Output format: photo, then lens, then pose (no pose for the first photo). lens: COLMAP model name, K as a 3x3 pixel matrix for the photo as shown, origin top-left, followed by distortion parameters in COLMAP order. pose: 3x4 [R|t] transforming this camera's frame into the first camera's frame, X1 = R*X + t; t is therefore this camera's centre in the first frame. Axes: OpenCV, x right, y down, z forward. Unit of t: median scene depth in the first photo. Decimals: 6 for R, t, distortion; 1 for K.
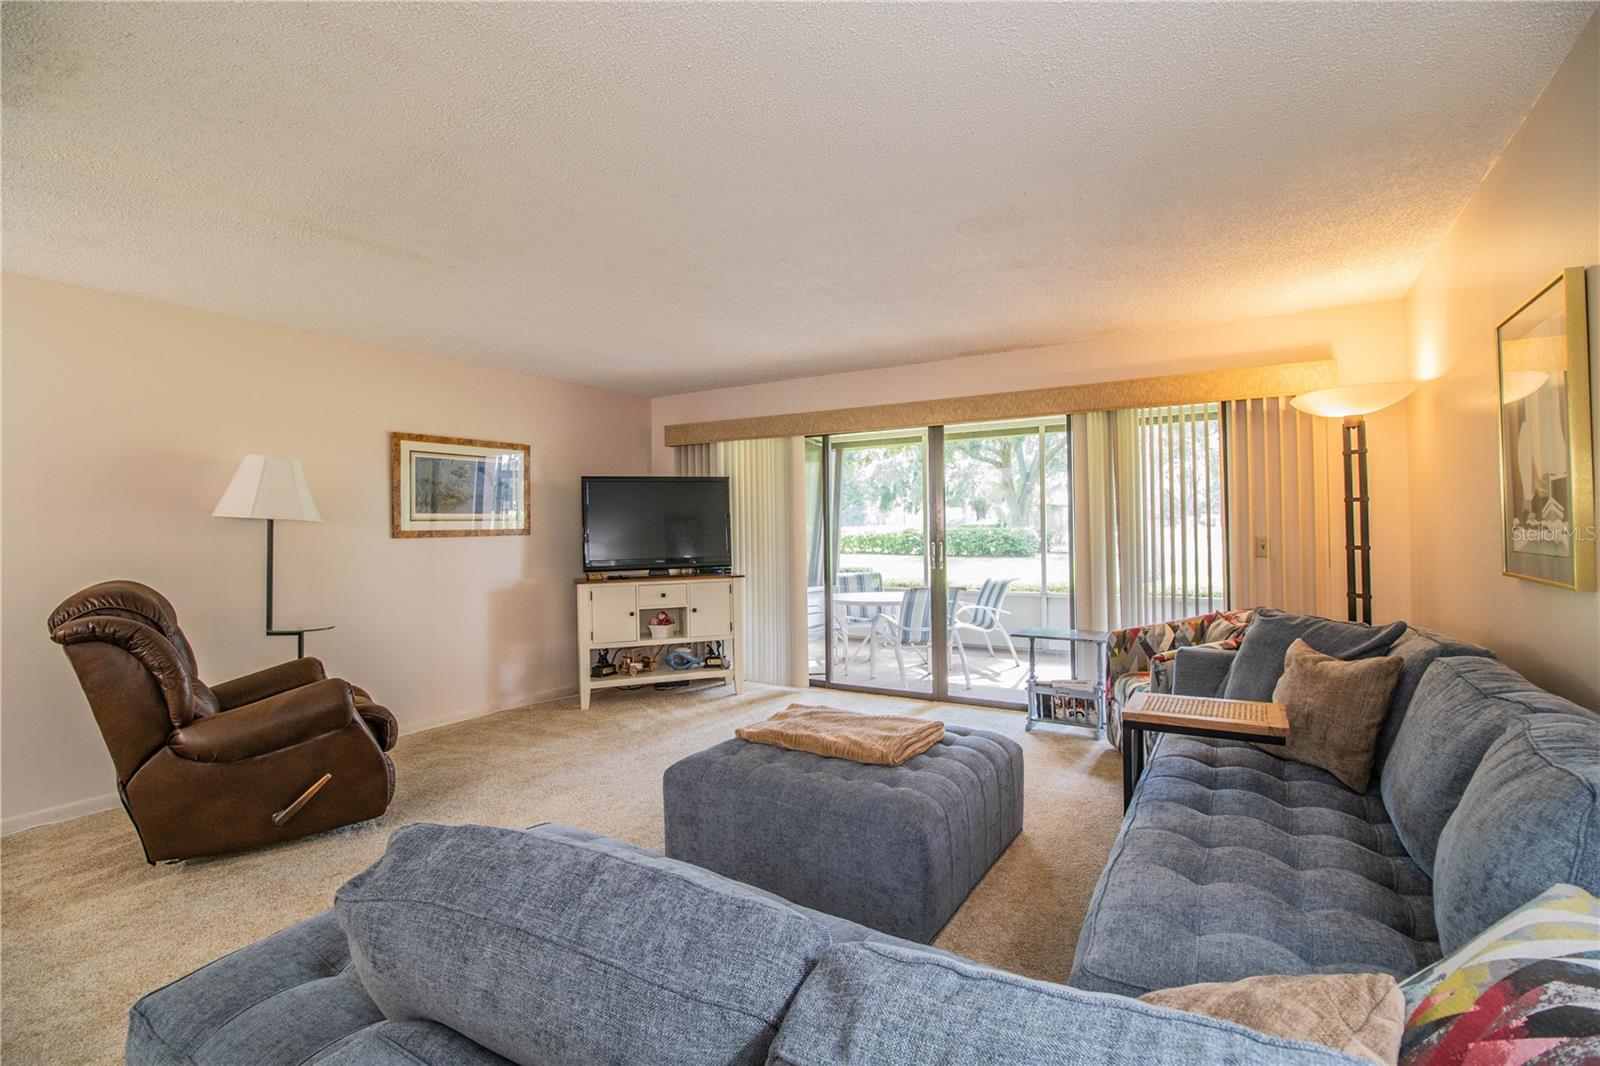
lens RADIAL K [[741.3, 0, 822.1], [0, 741.3, 526.8], [0, 0, 1]] dist [-0.004753, -0.009717]
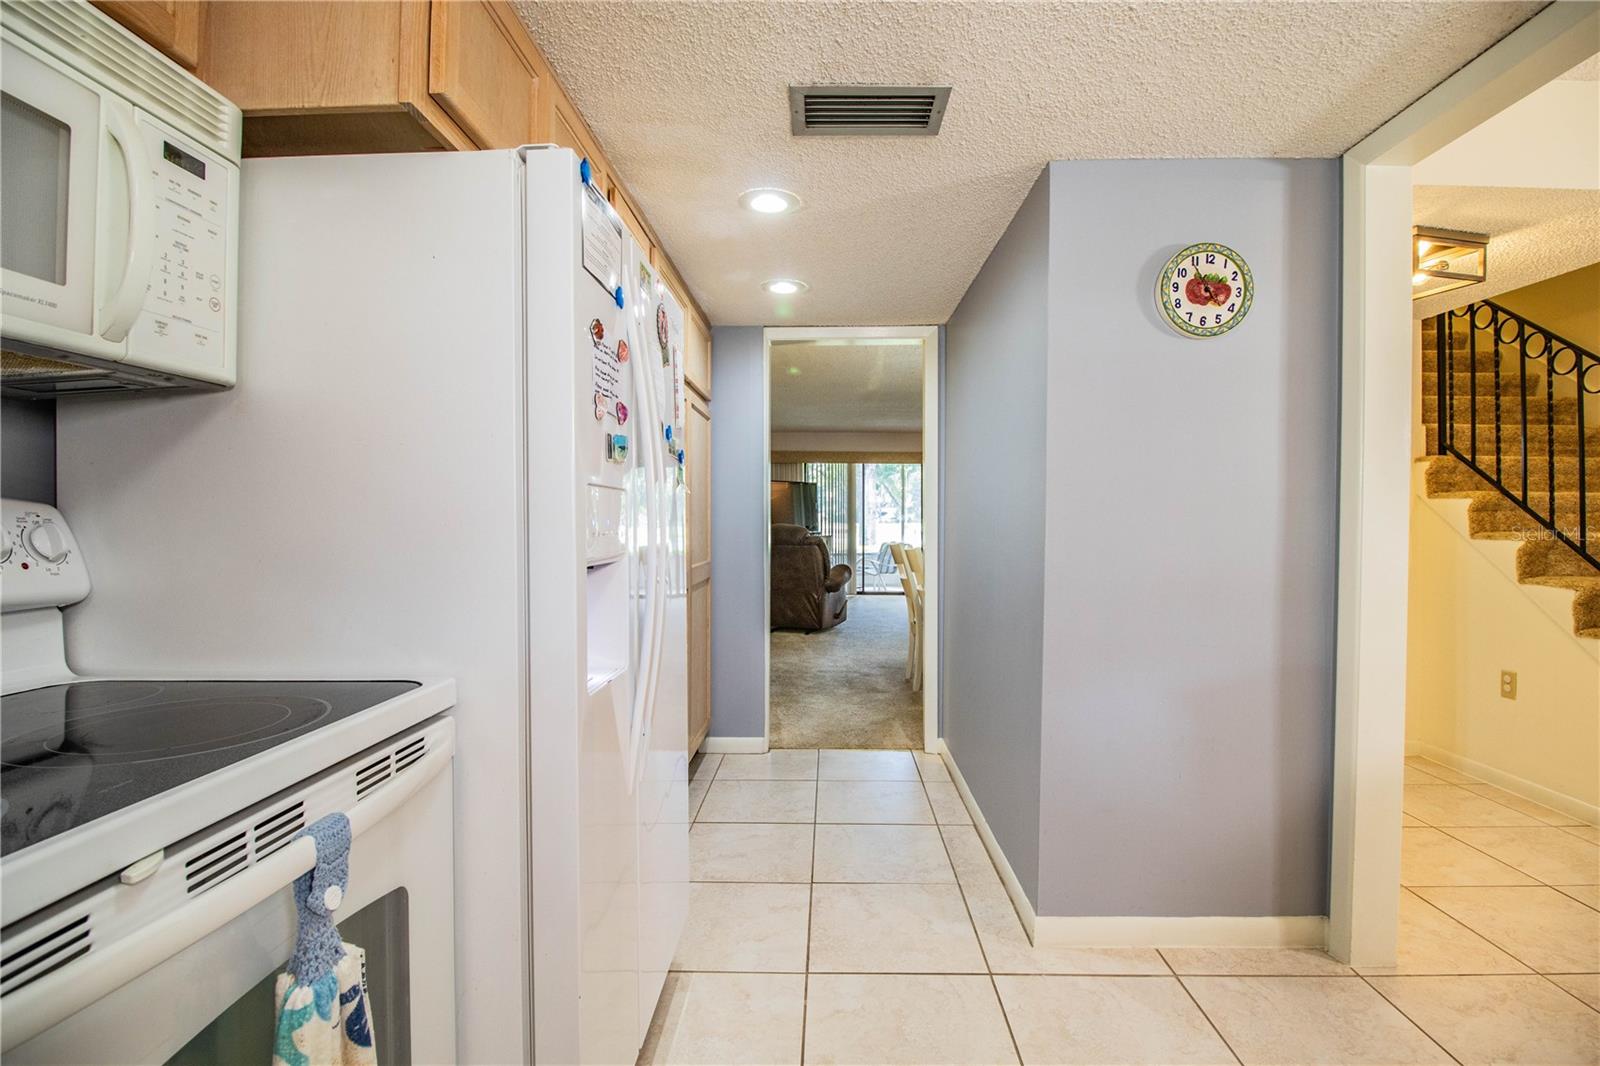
lens RADIAL K [[741.3, 0, 811.3], [0, 741.3, 523.5], [0, 0, 1]] dist [-0.004753, -0.009717]
pose [[0.870801, 0.007953, 0.491571, -1.159569], [-0.008300, 0.999964, -0.001476, 0.041866], [-0.491566, -0.002795, 0.870836, -0.666058]]
